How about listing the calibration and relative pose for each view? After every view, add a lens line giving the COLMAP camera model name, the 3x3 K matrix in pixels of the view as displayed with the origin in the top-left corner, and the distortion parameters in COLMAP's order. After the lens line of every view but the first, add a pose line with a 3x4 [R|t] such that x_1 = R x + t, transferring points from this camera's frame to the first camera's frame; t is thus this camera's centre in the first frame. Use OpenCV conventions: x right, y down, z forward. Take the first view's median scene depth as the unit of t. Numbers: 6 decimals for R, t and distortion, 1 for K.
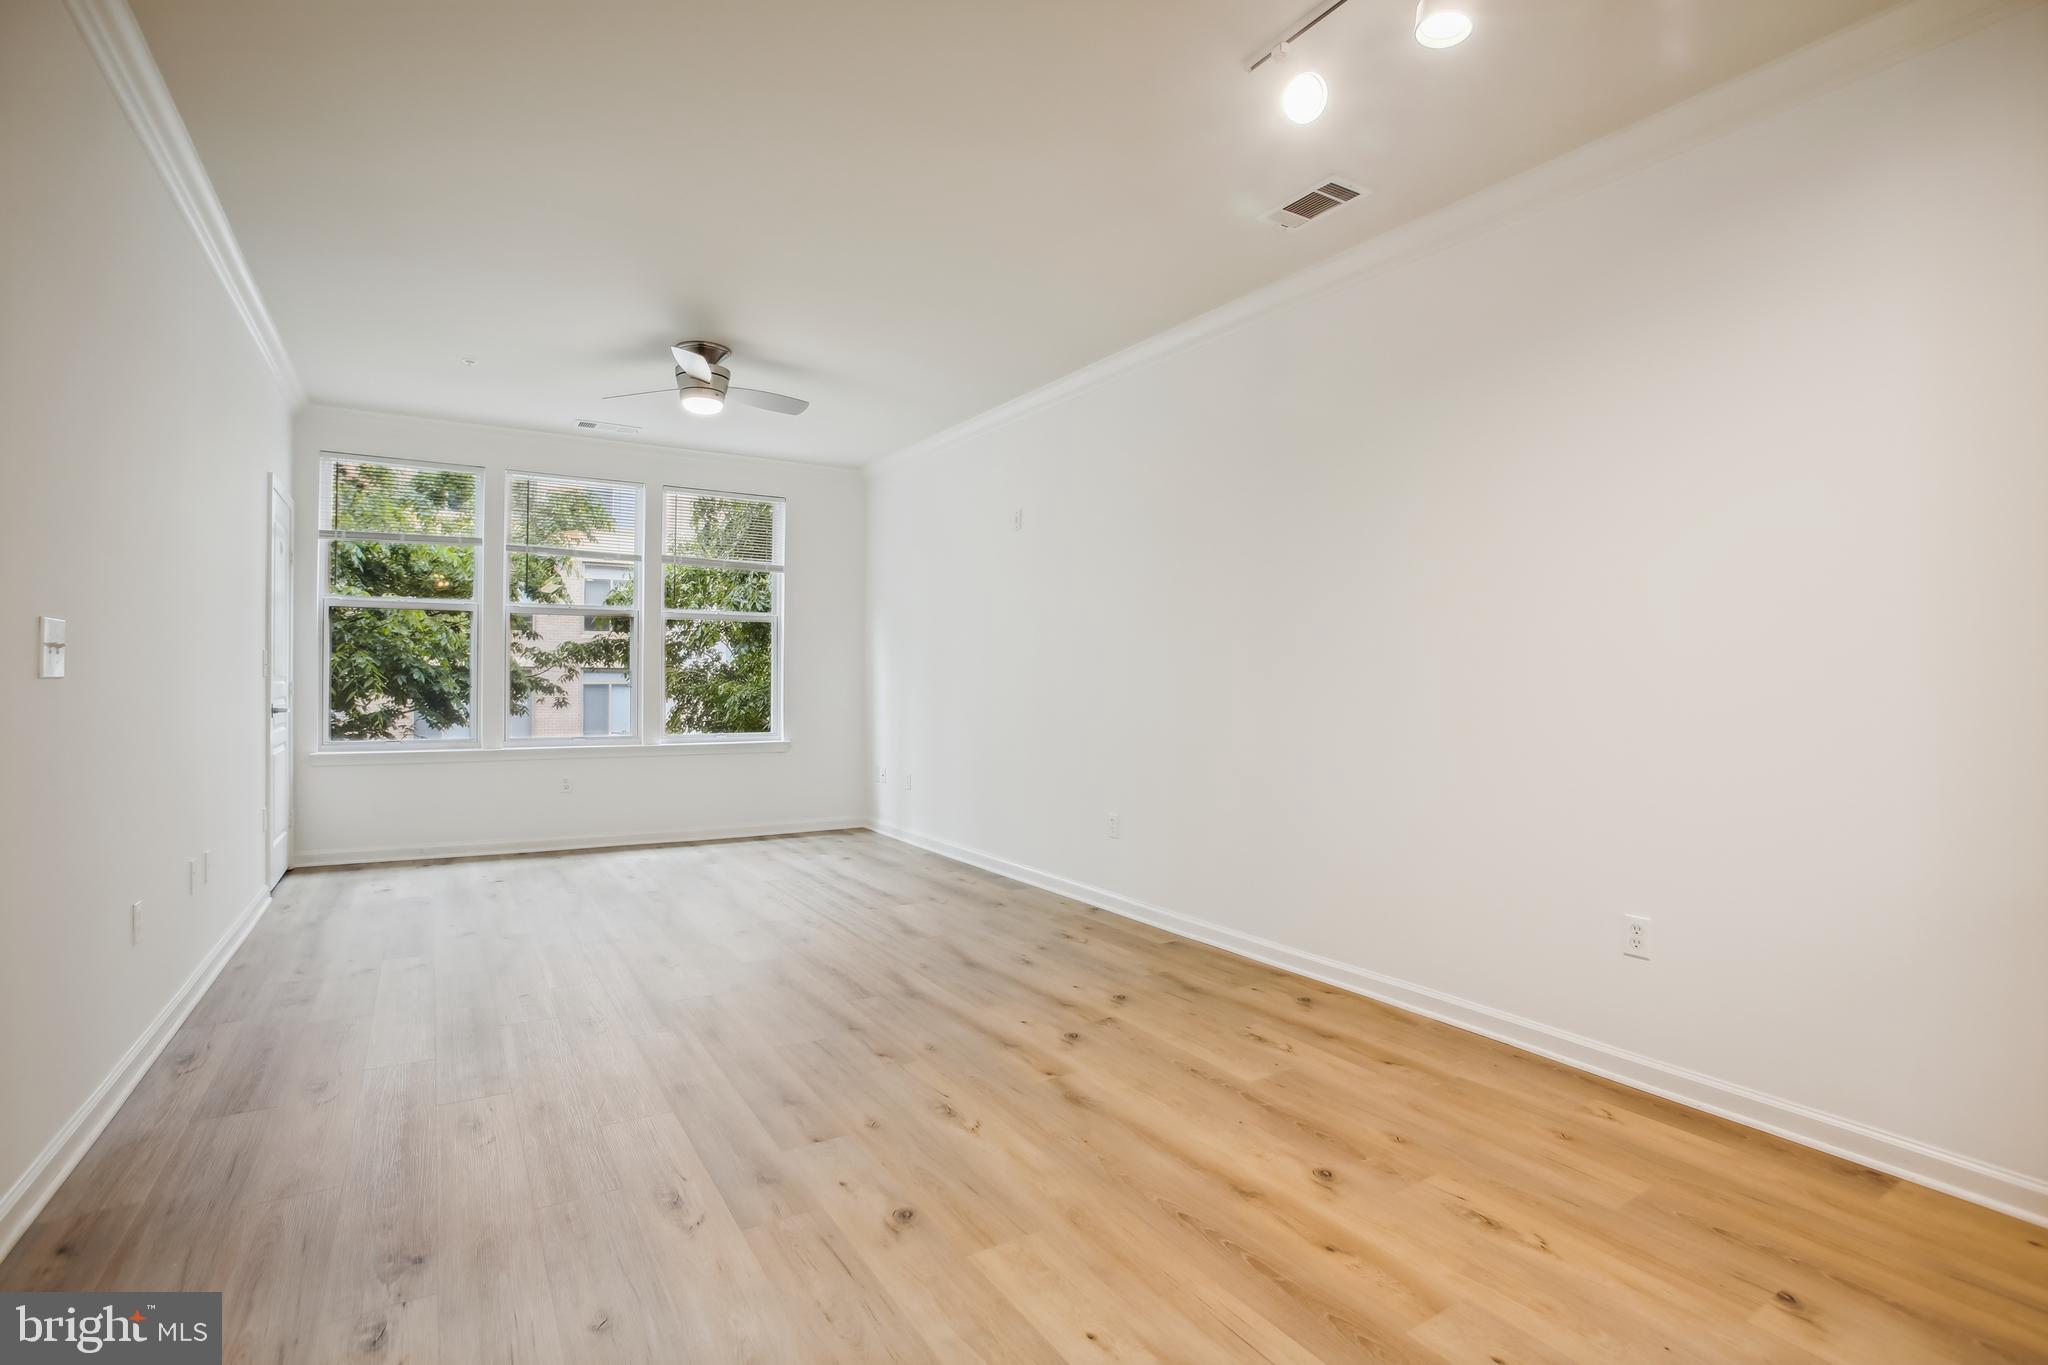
lens RADIAL K [[951.5, 0, 1017.8], [0, 951.5, 678.7], [0, 0, 1]] dist [-0.079043, 0.033059]
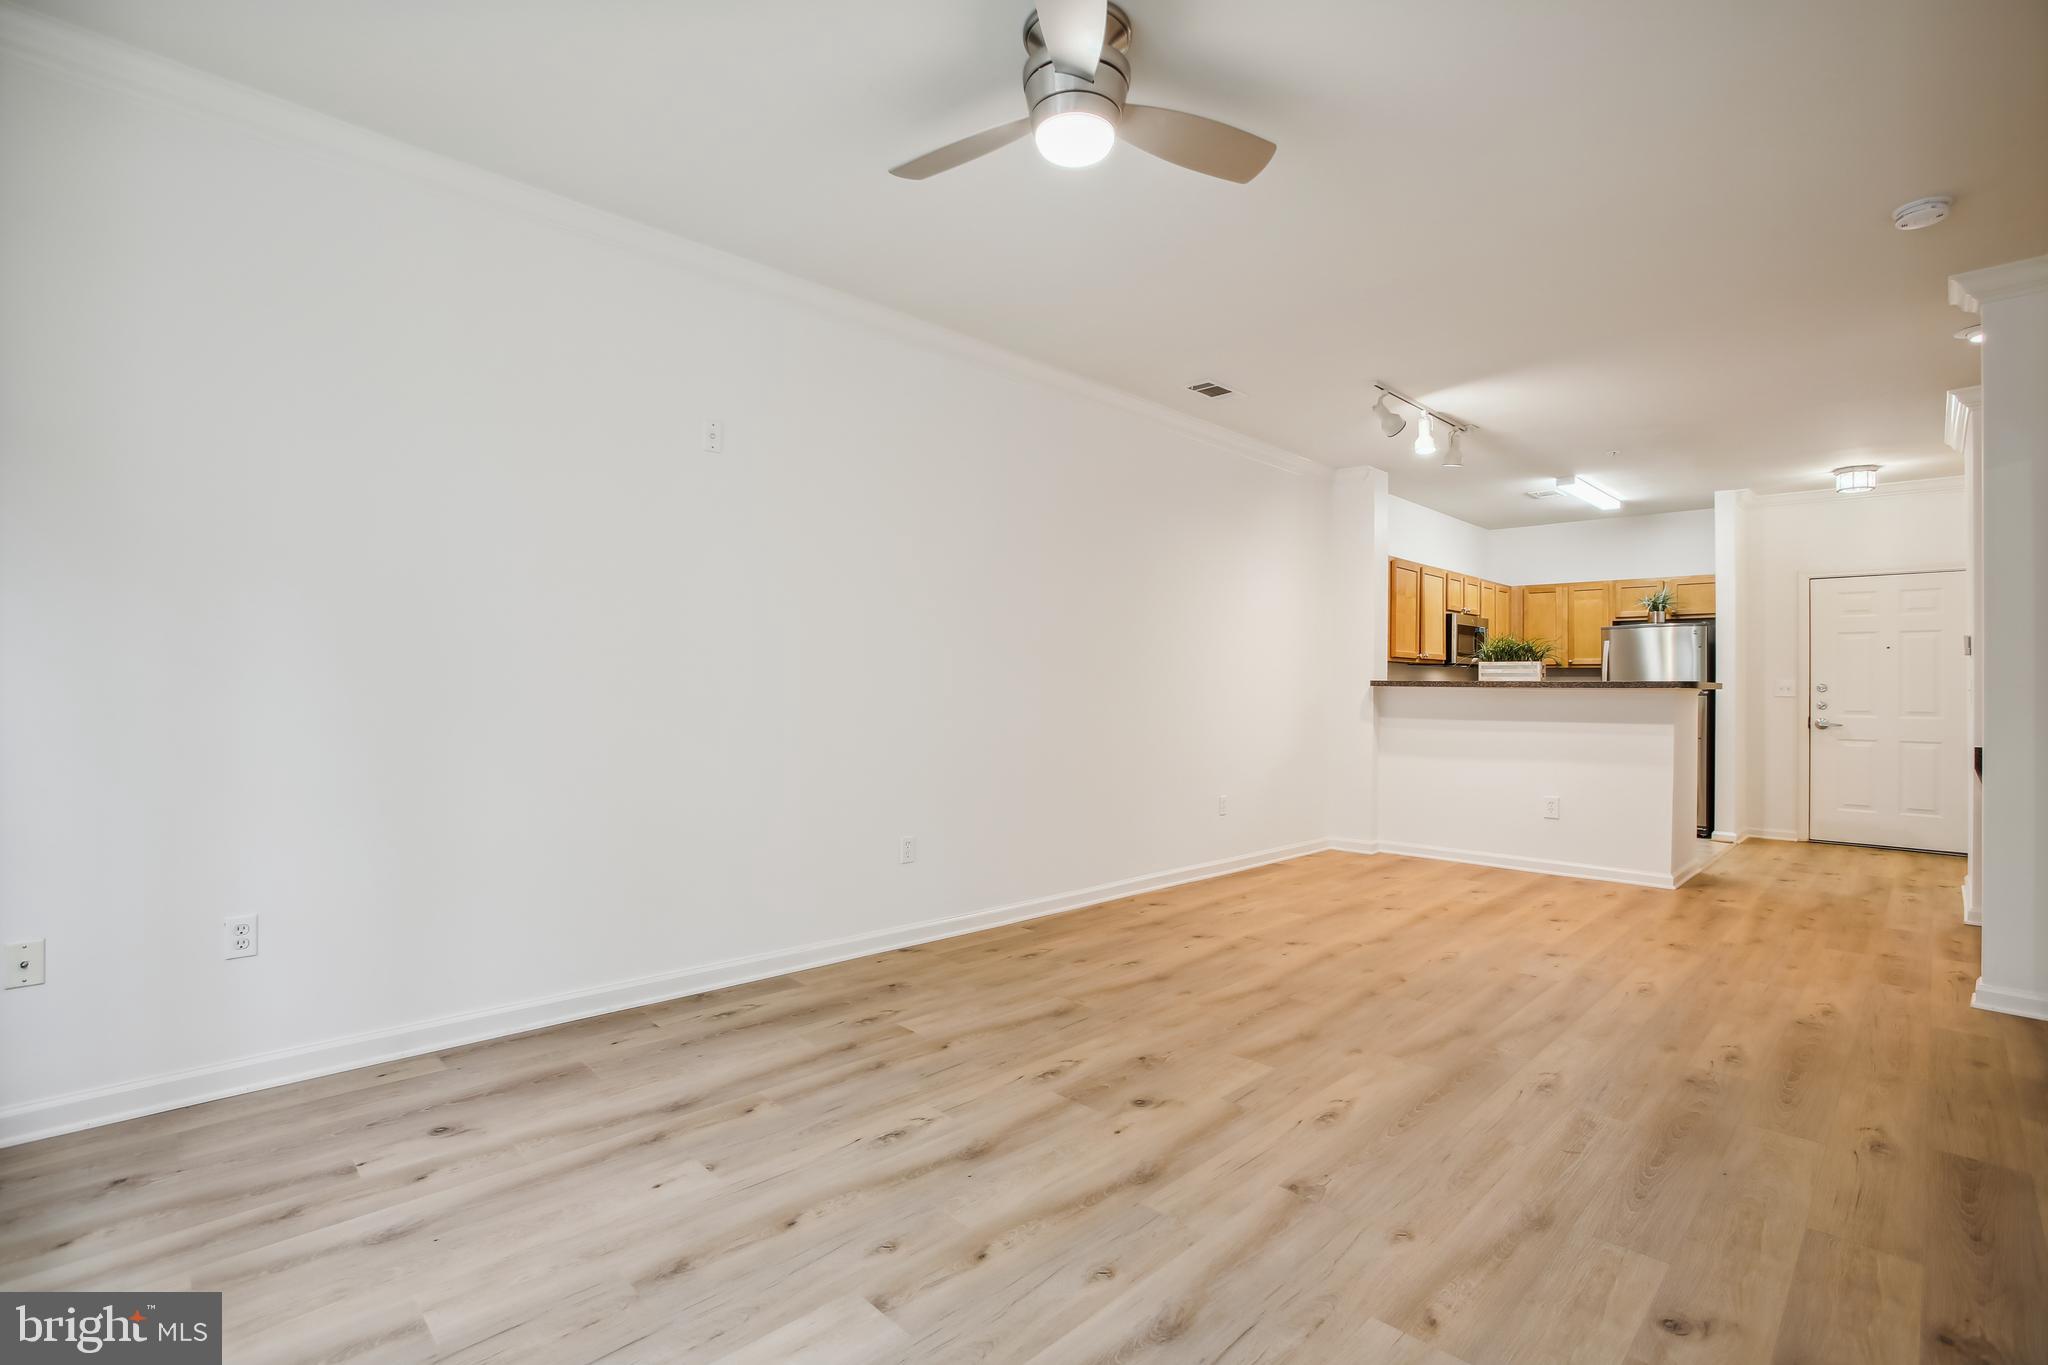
lens RADIAL K [[951.5, 0, 1017.8], [0, 951.5, 678.7], [0, 0, 1]] dist [-0.079043, 0.033059]
pose [[-0.214750, -0.004315, 0.976659, -0.818371], [-0.014873, 0.999889, 0.001148, -0.007990], [-0.976556, -0.014279, -0.214791, 1.140484]]
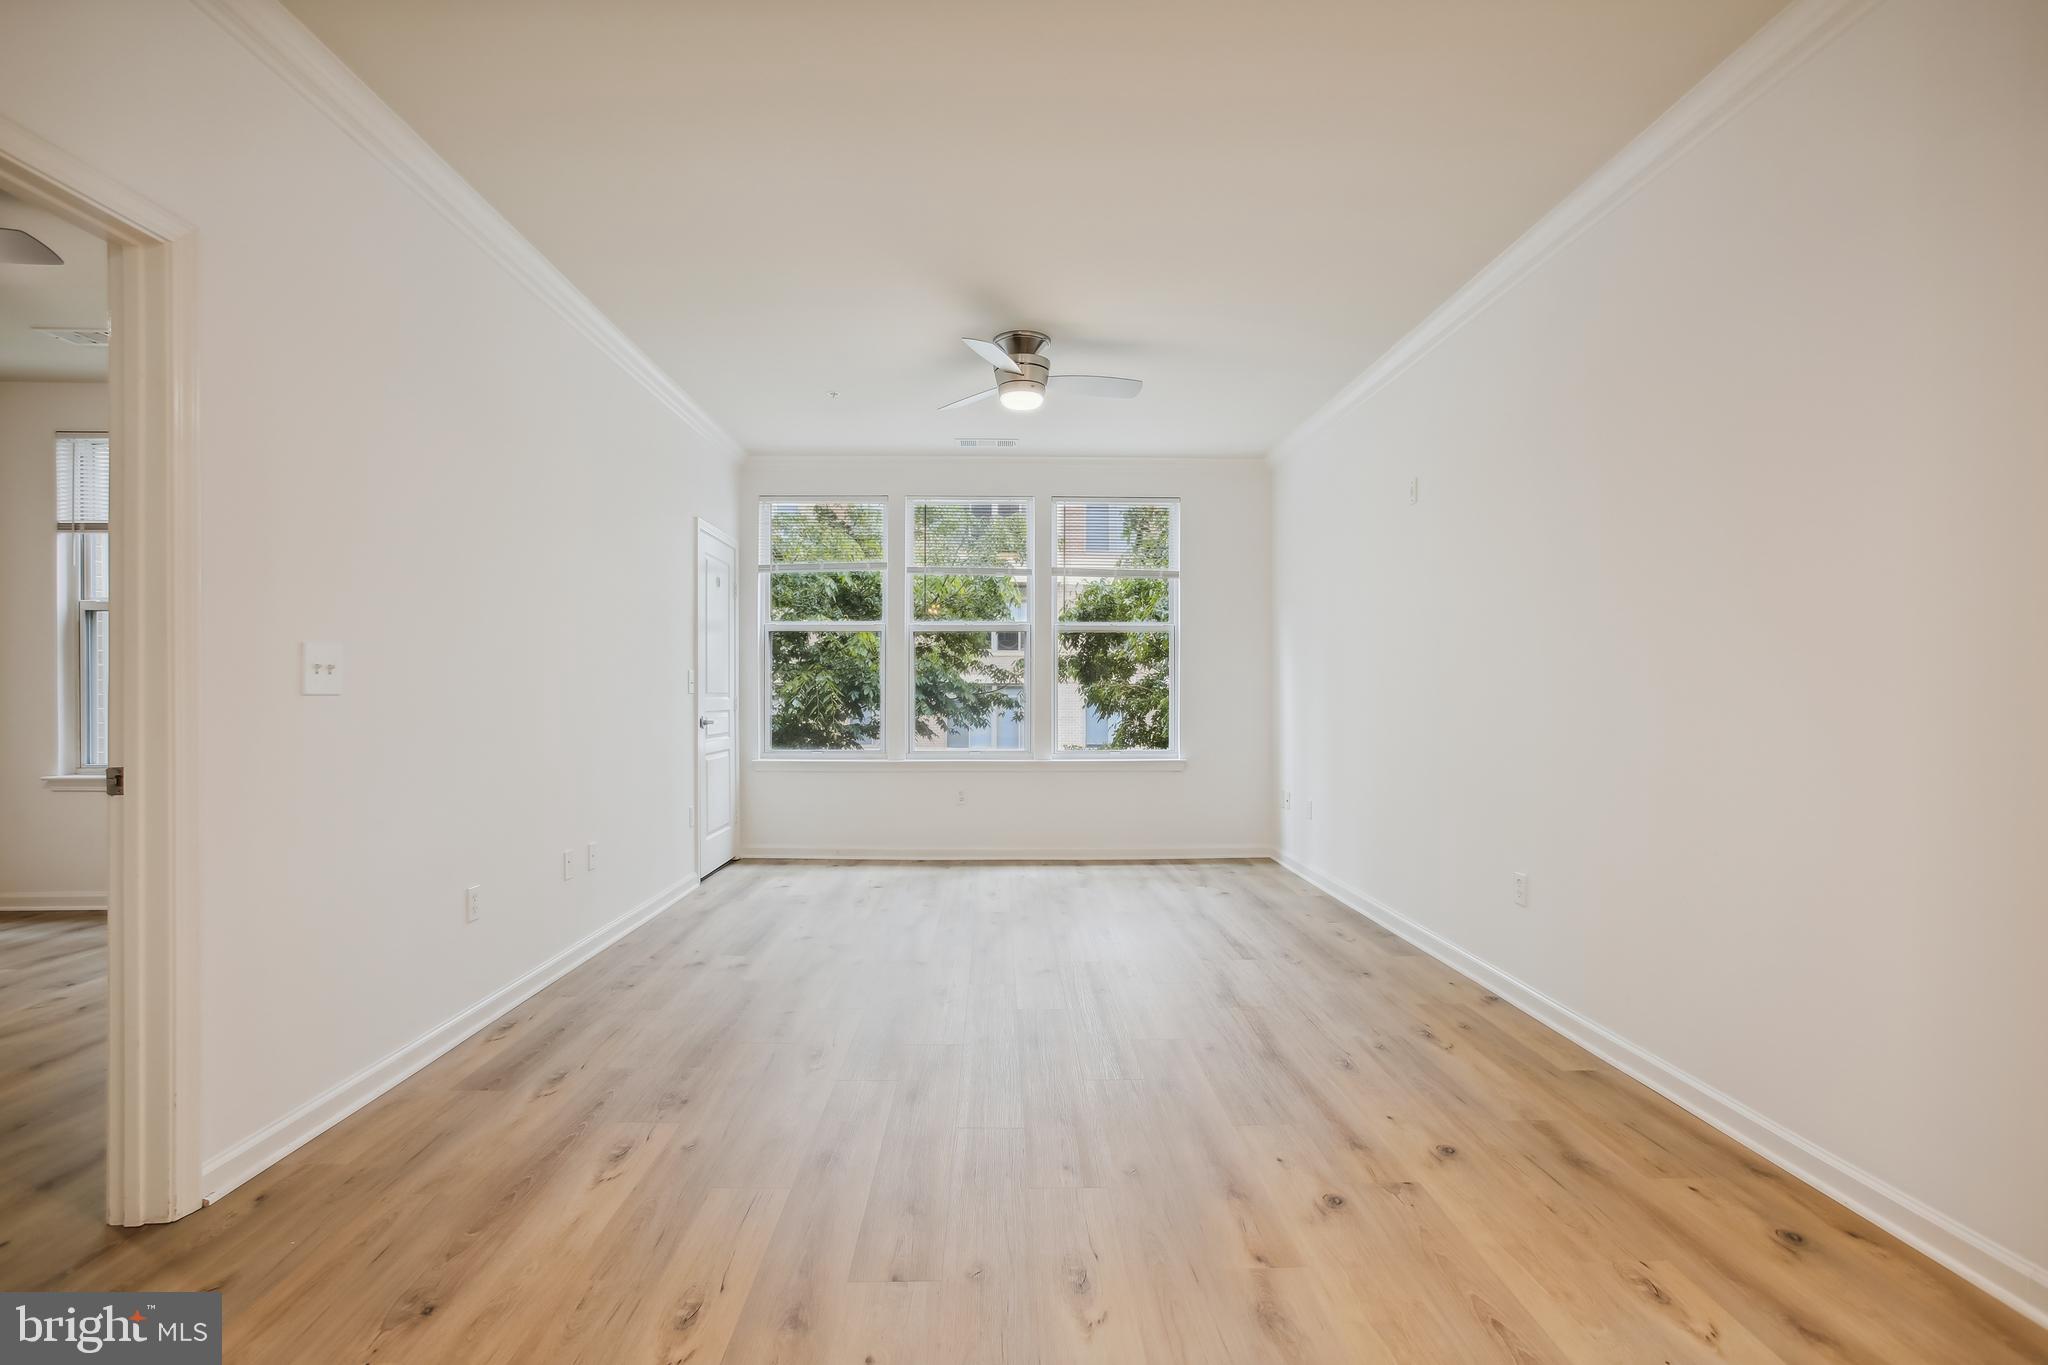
lens RADIAL K [[938.1, 0, 1019.5], [0, 938.1, 697.0], [0, 0, 1]] dist [-0.063168, 0.037035]
pose [[0.859417, -0.003587, -0.511263, 0.137901], [0.005614, 0.999981, 0.002421, 0.002187], [0.511245, -0.004951, 0.859421, 0.198275]]
